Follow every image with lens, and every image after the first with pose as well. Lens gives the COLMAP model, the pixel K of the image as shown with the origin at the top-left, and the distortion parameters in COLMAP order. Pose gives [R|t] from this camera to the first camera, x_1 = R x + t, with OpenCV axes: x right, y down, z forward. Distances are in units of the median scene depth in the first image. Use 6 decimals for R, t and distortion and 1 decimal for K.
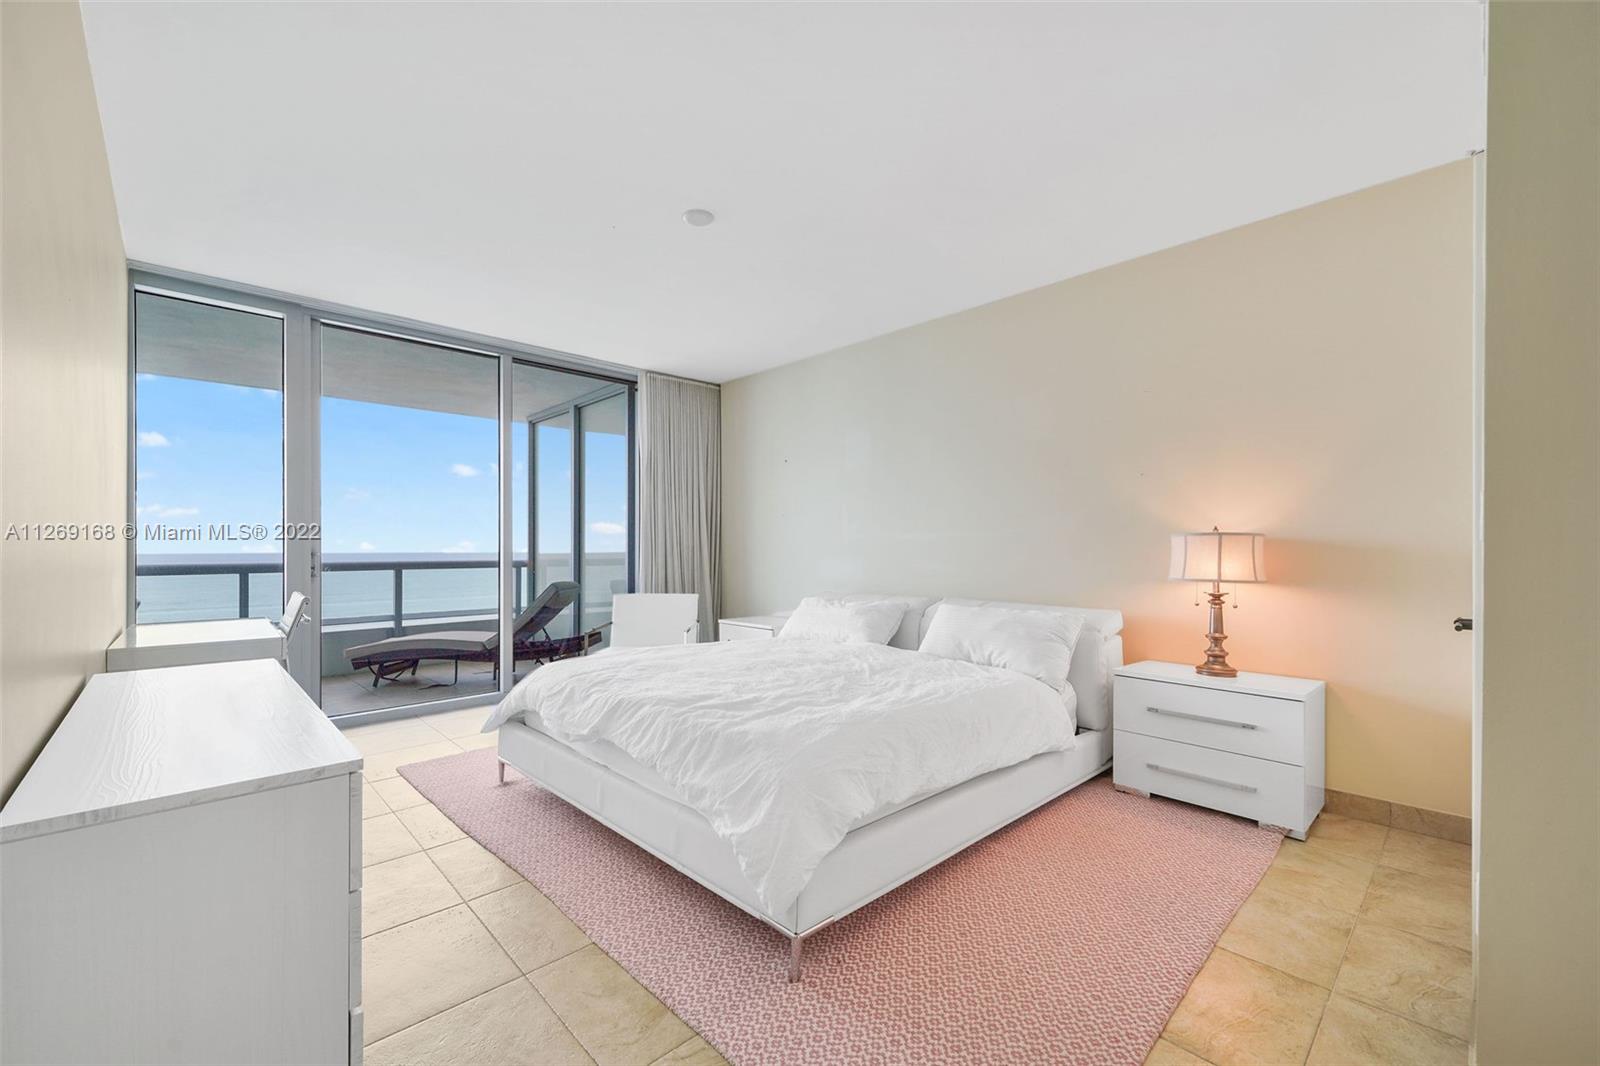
lens RADIAL K [[653.9, 0, 800.1], [0, 653.9, 548.0], [0, 0, 1]] dist [0.022313, -0.007016]
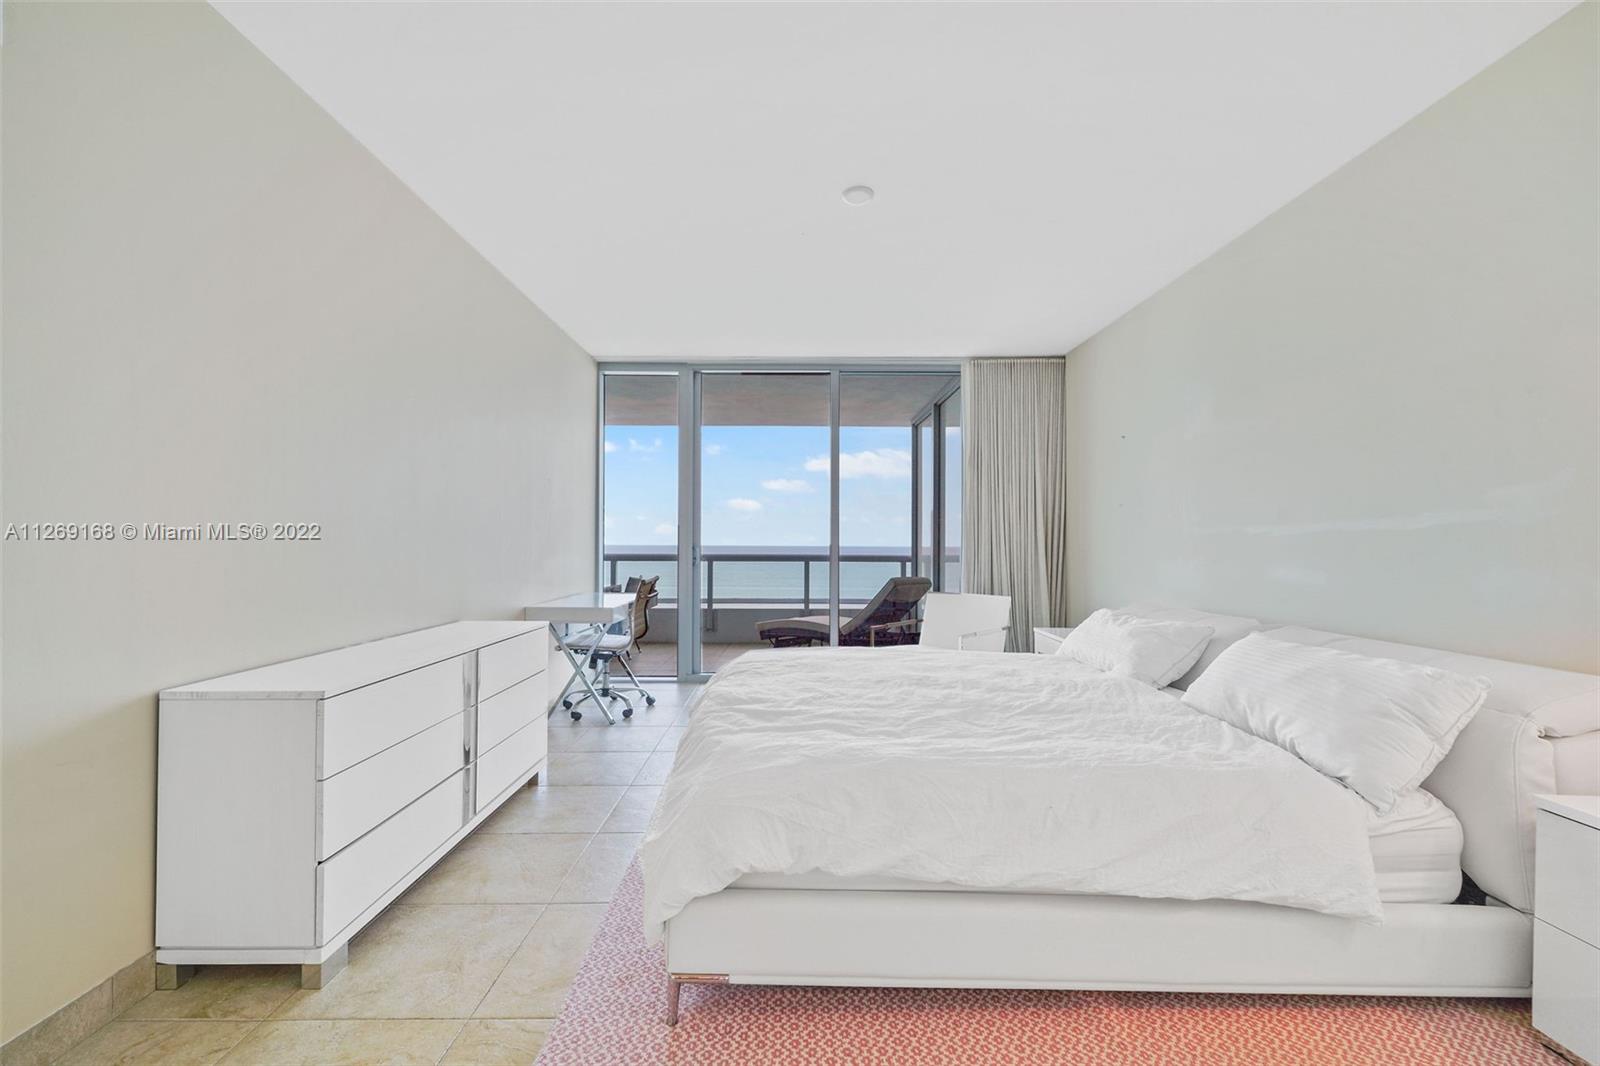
lens RADIAL K [[653.9, 0, 801.2], [0, 653.9, 538.1], [0, 0, 1]] dist [0.022313, -0.007016]
pose [[0.727608, -0.000498, -0.685993, 0.389351], [-0.005303, 0.999966, -0.006351, -0.003670], [0.685973, 0.008259, 0.727580, 0.237184]]
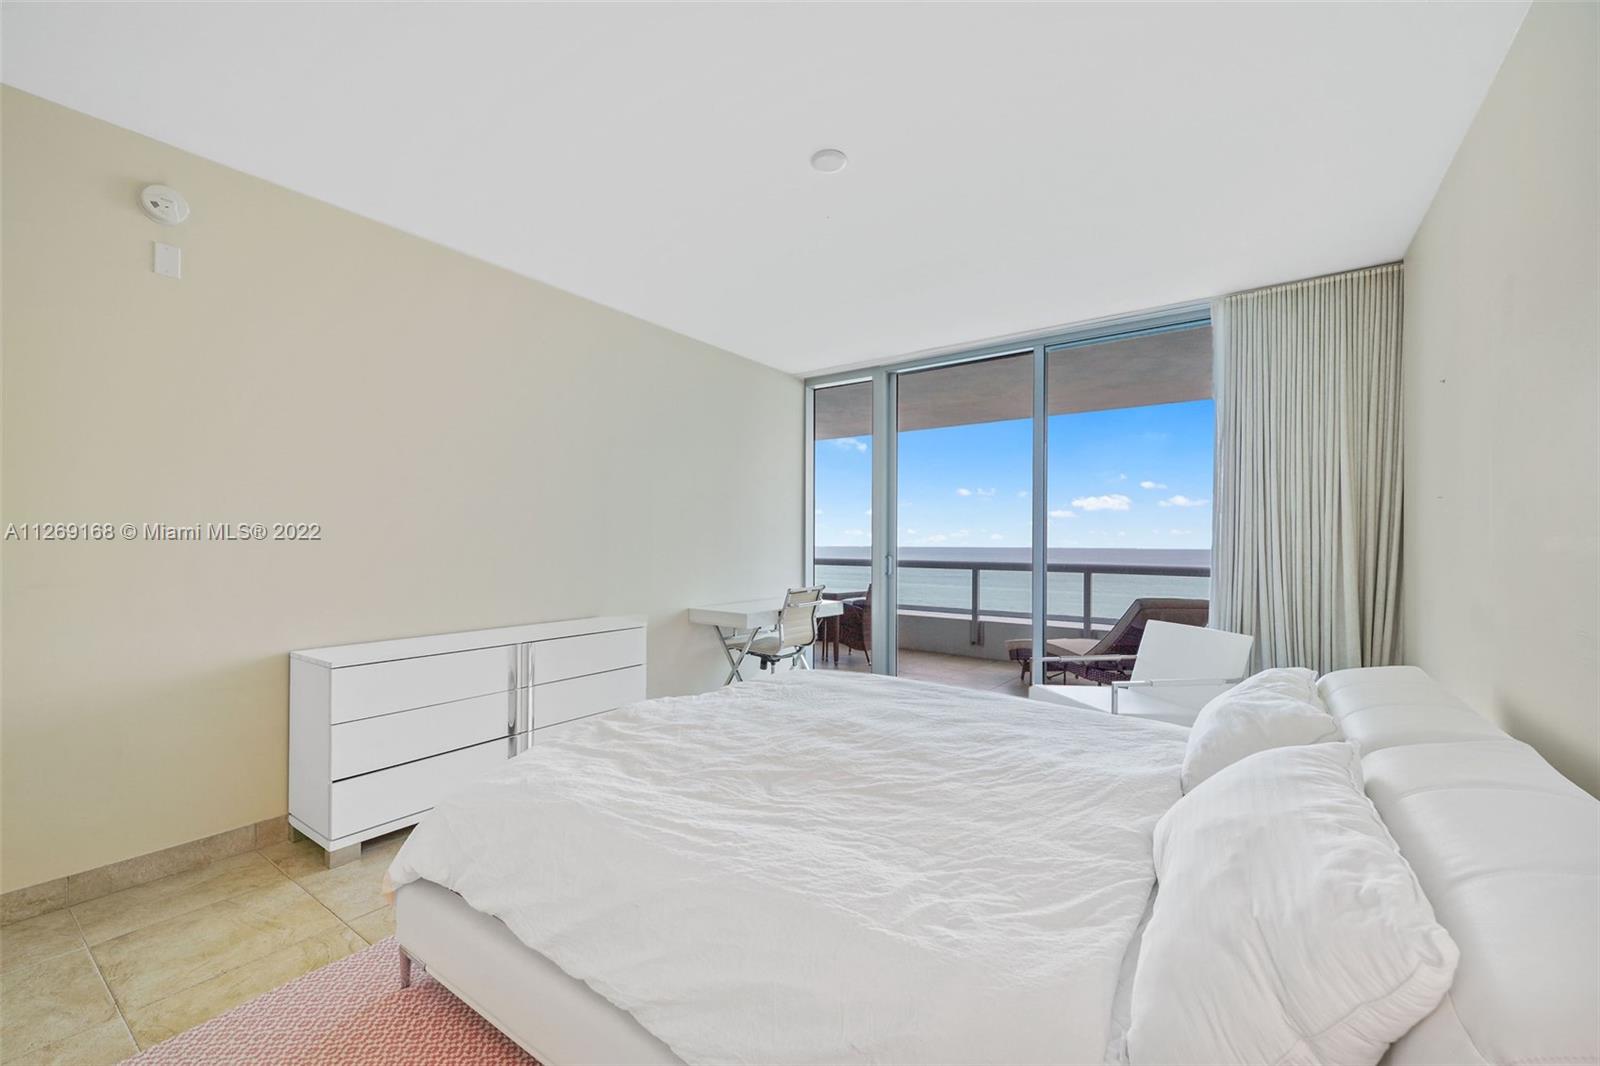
lens RADIAL K [[653.9, 0, 795.7], [0, 653.9, 547.1], [0, 0, 1]] dist [0.022313, -0.007016]
pose [[0.187486, 0.009922, -0.982217, 0.584738], [-0.005605, 0.999944, 0.009031, -0.024519], [0.982251, 0.003813, 0.187531, 0.730232]]
